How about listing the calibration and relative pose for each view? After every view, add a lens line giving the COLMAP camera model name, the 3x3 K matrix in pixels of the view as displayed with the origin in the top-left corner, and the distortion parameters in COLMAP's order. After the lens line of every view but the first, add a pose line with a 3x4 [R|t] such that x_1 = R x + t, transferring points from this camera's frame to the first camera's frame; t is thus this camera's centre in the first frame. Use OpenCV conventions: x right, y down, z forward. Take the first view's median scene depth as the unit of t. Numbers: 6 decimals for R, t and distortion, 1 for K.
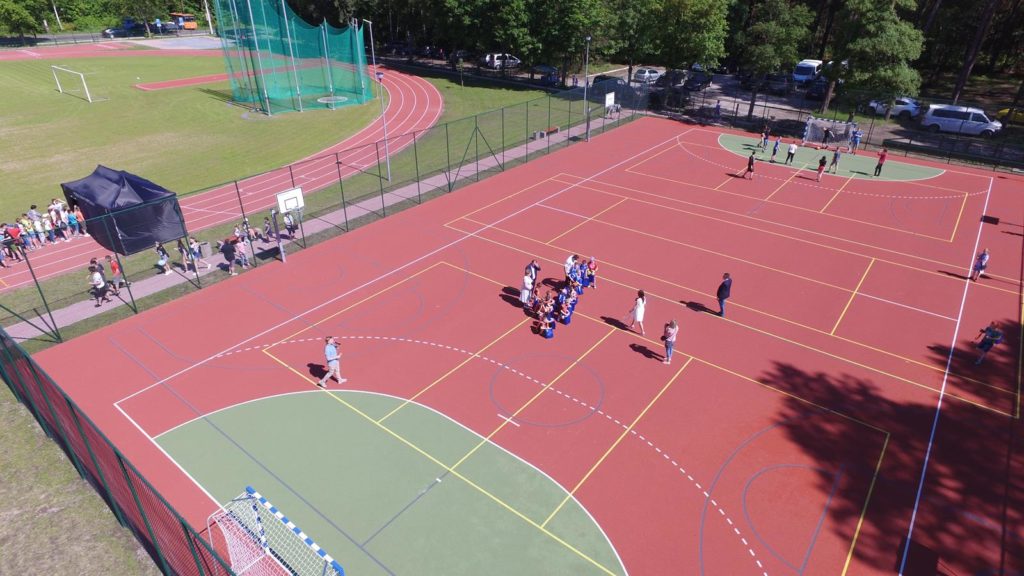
lens RADIAL K [[595.0, 0, 511.5], [0, 595.0, 283.6], [0, 0, 1]] dist [-0.012261, 0.016119]
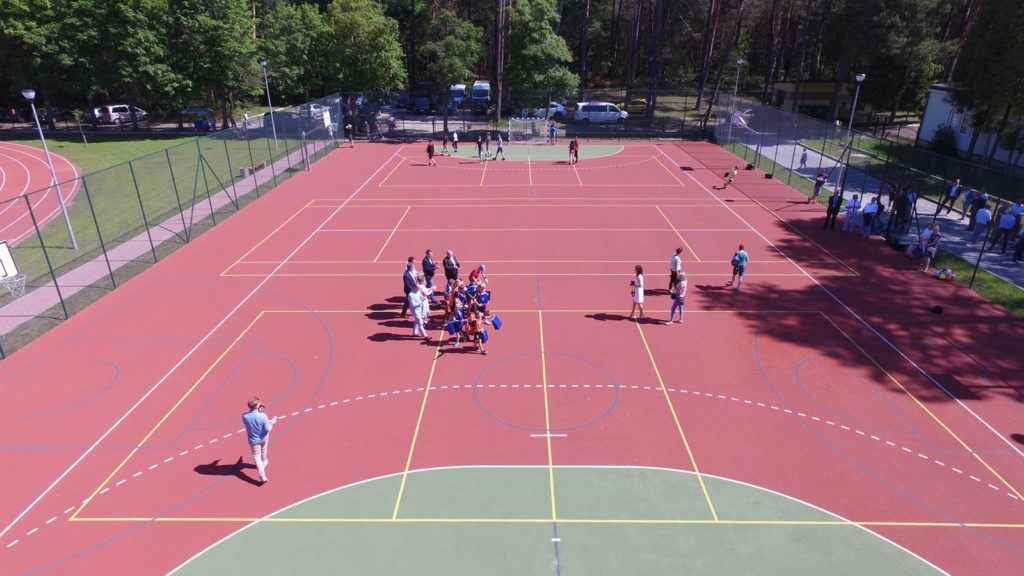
lens RADIAL K [[595.0, 0, 511.5], [0, 595.0, 283.6], [0, 0, 1]] dist [-0.012261, 0.016119]
pose [[0.794455, -0.243742, 0.556266, -0.174921], [0.298009, 0.954535, -0.007361, 0.016511], [-0.529181, 0.171620, 0.830972, 0.156926]]
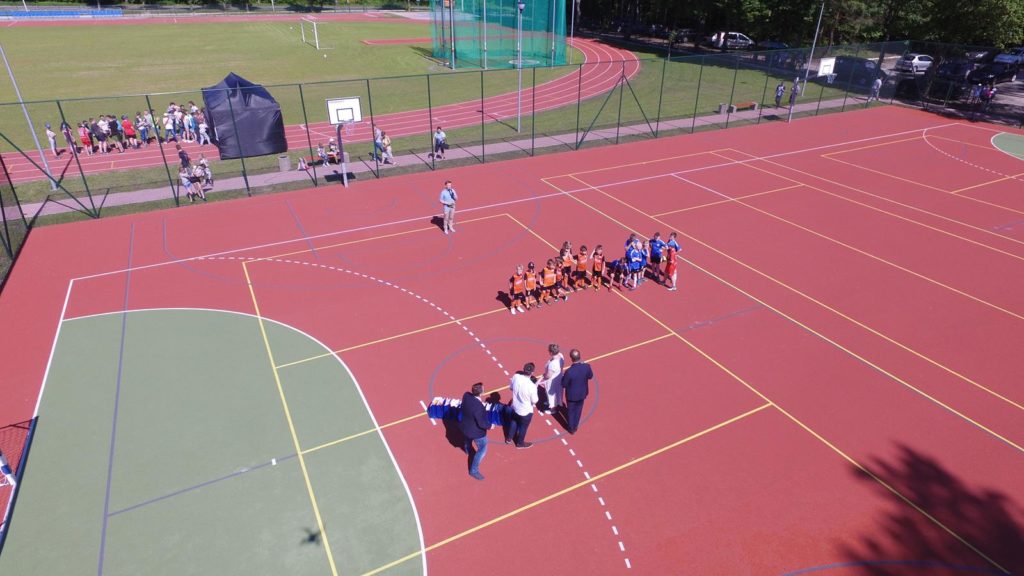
lens RADIAL K [[595.0, 0, 511.5], [0, 595.0, 283.6], [0, 0, 1]] dist [-0.012261, 0.016119]
pose [[0.913785, 0.196840, -0.355318, 0.125011], [-0.199823, 0.979412, 0.028685, 0.020052], [0.353649, 0.044789, 0.934305, 0.167014]]
